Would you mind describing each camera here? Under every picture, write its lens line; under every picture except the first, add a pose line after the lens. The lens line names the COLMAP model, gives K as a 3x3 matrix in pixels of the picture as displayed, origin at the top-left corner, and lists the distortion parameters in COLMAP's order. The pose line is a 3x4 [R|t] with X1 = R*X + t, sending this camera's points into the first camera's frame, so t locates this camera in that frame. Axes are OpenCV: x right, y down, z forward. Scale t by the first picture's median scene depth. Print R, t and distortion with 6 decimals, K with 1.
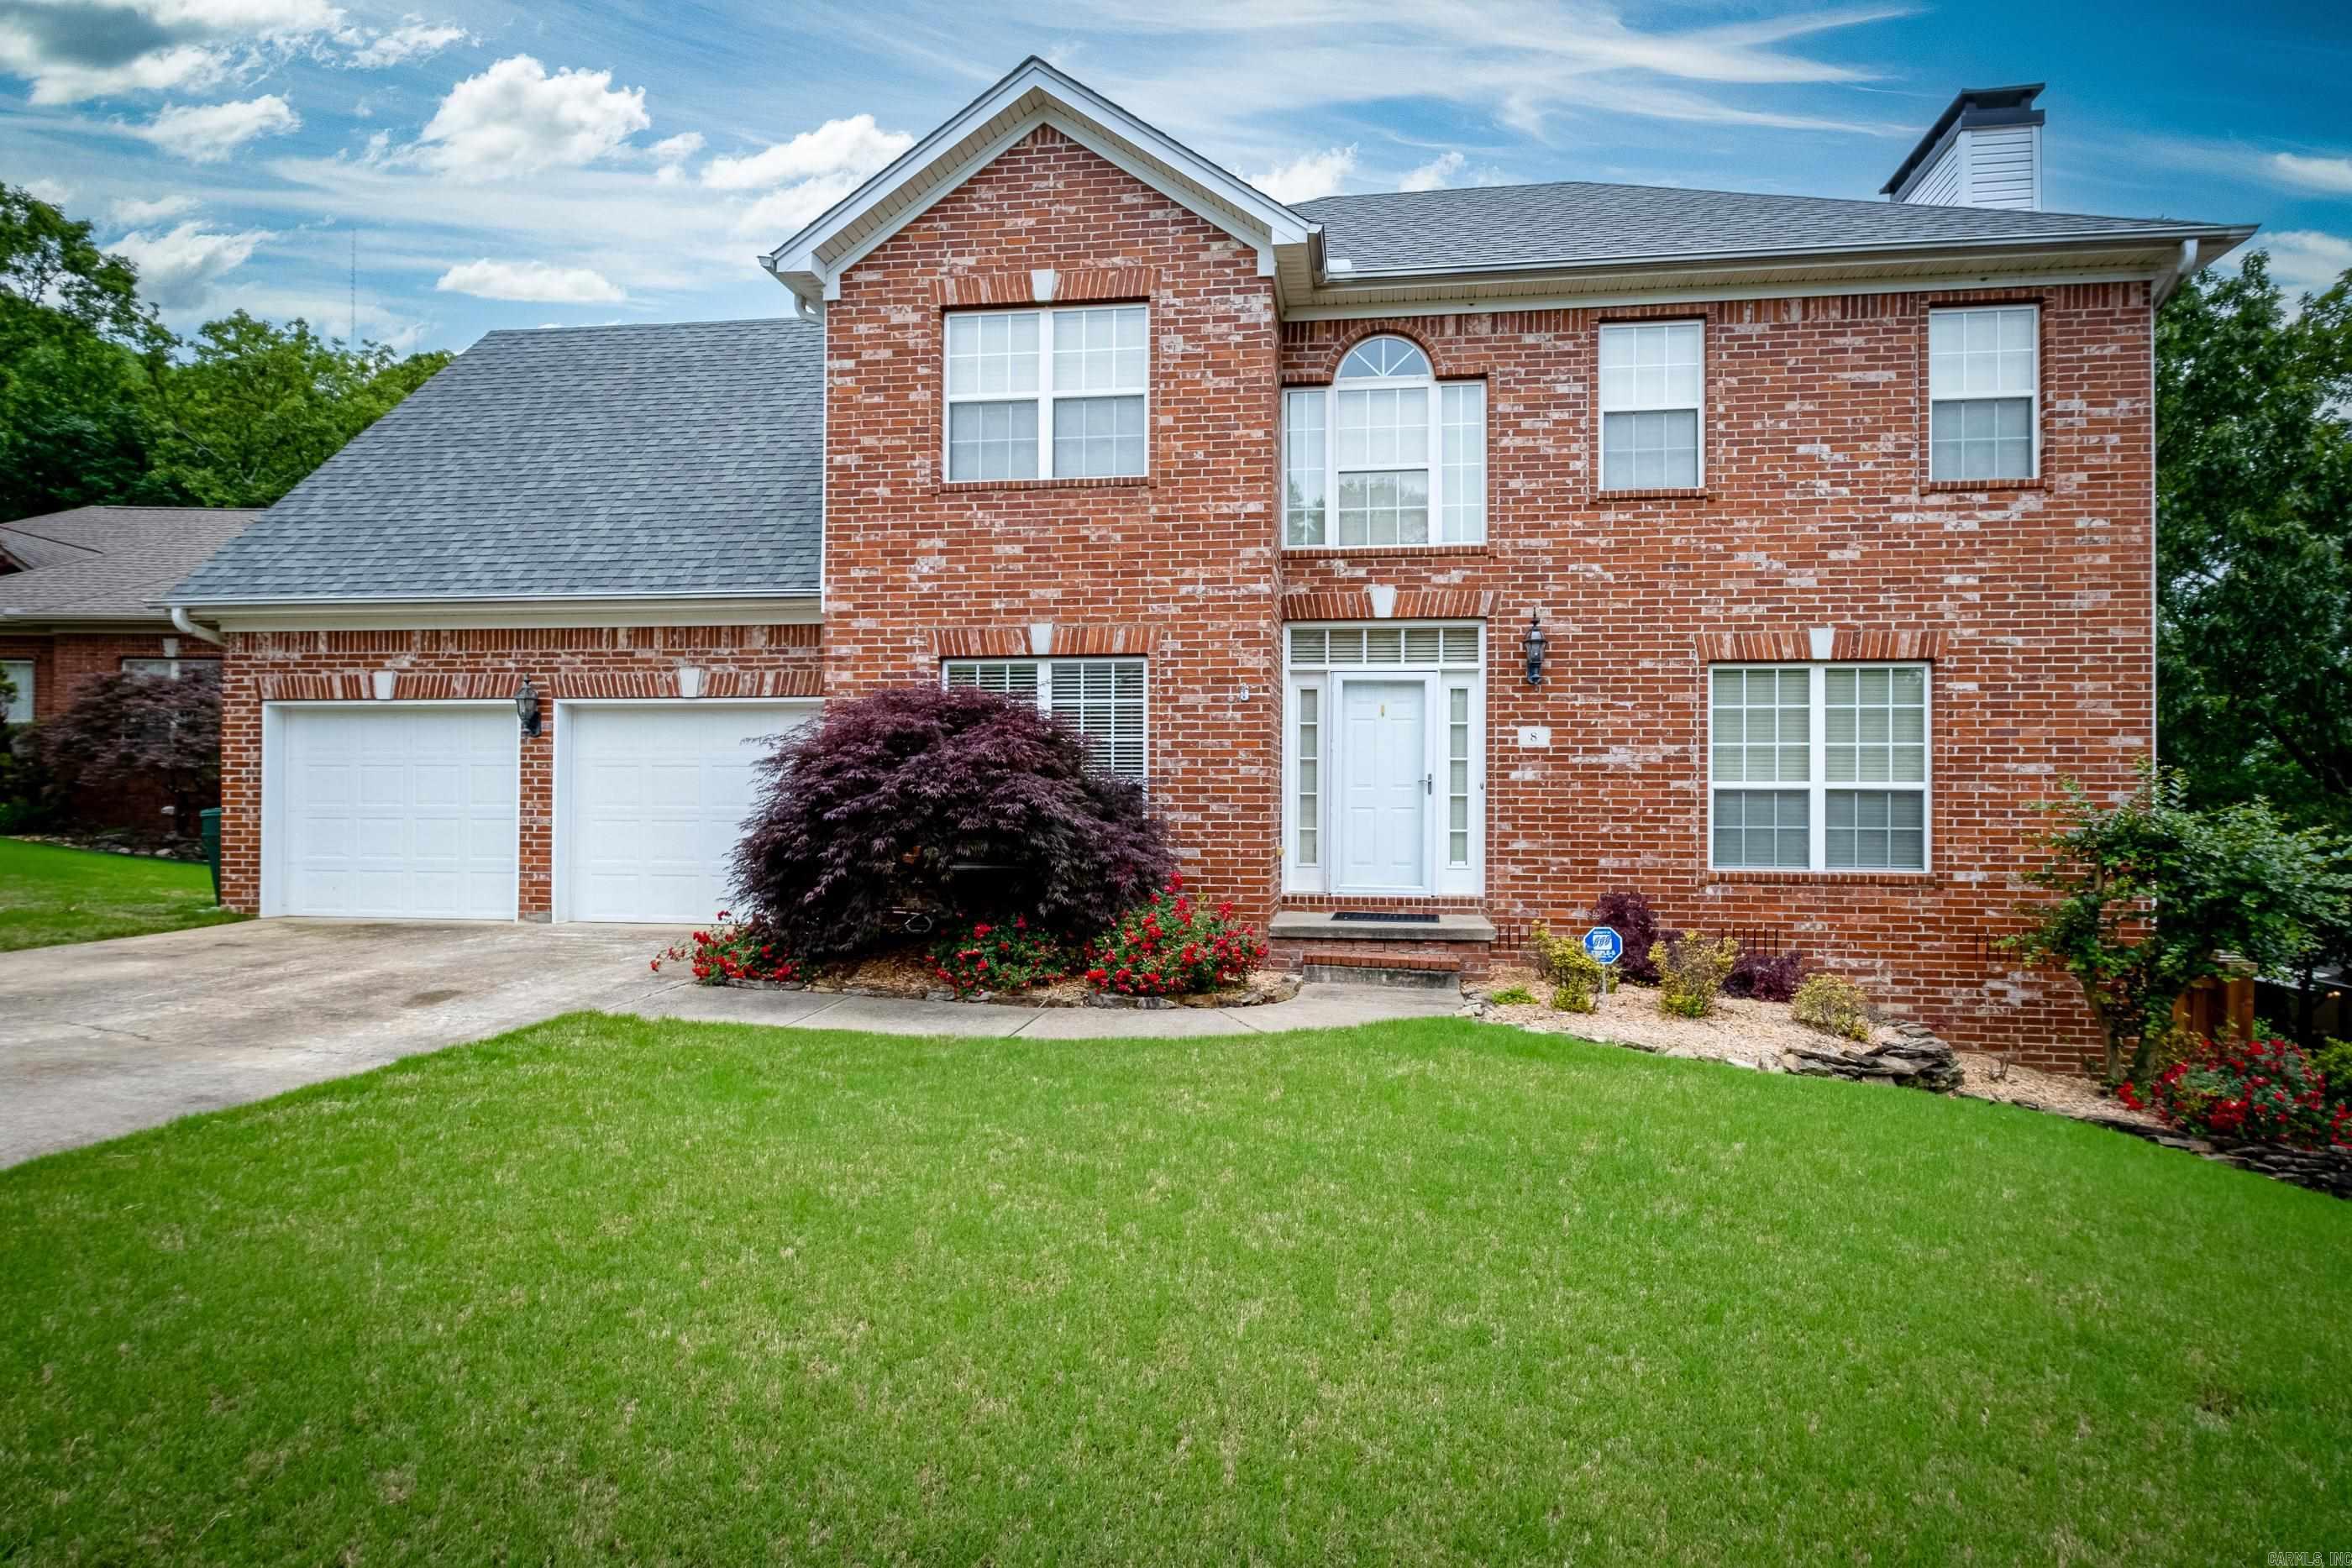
lens RADIAL K [[1149.5, 0, 1173.0], [0, 1149.5, 829.6], [0, 0, 1]] dist [-0.015047, 0.000486]
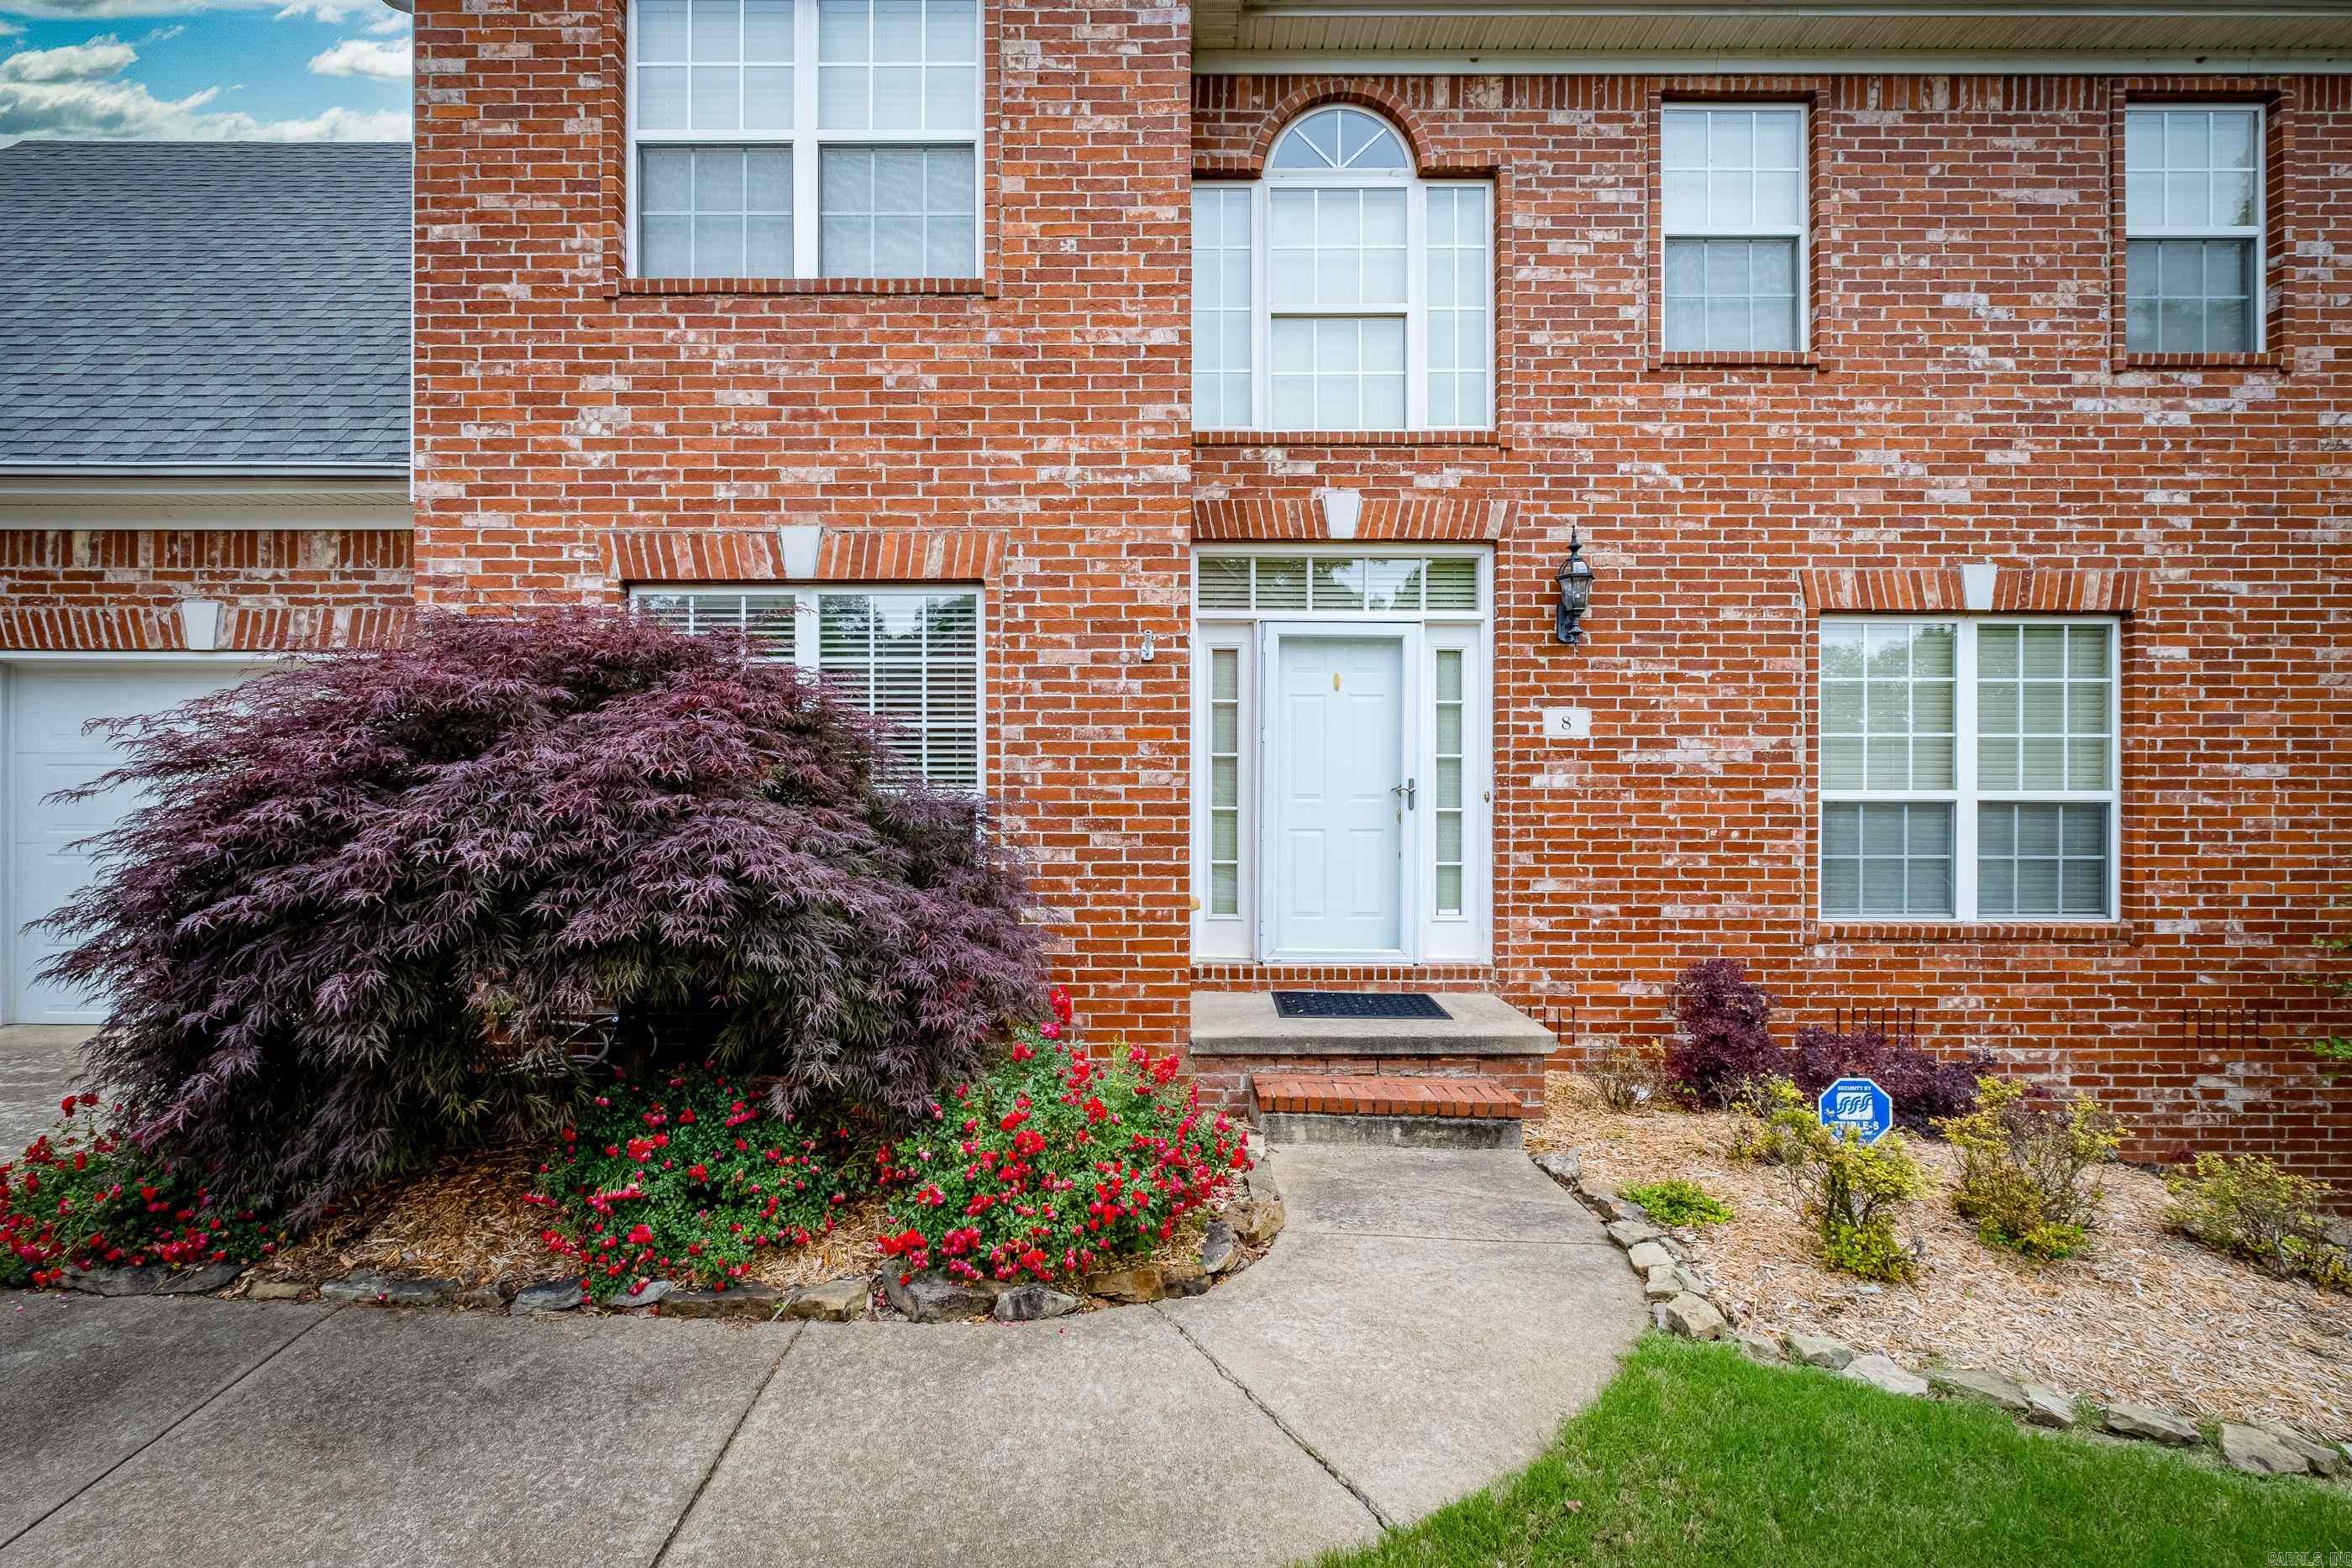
lens RADIAL K [[1522.5, 0, 1175.0], [0, 1522.5, 858.7], [0, 0, 1]] dist [-0.004196, -0.003953]
pose [[0.993458, -0.005655, 0.114057, -0.010722], [0.004549, 0.999940, 0.009957, -0.012358], [-0.114107, -0.009373, 0.993424, 0.154498]]
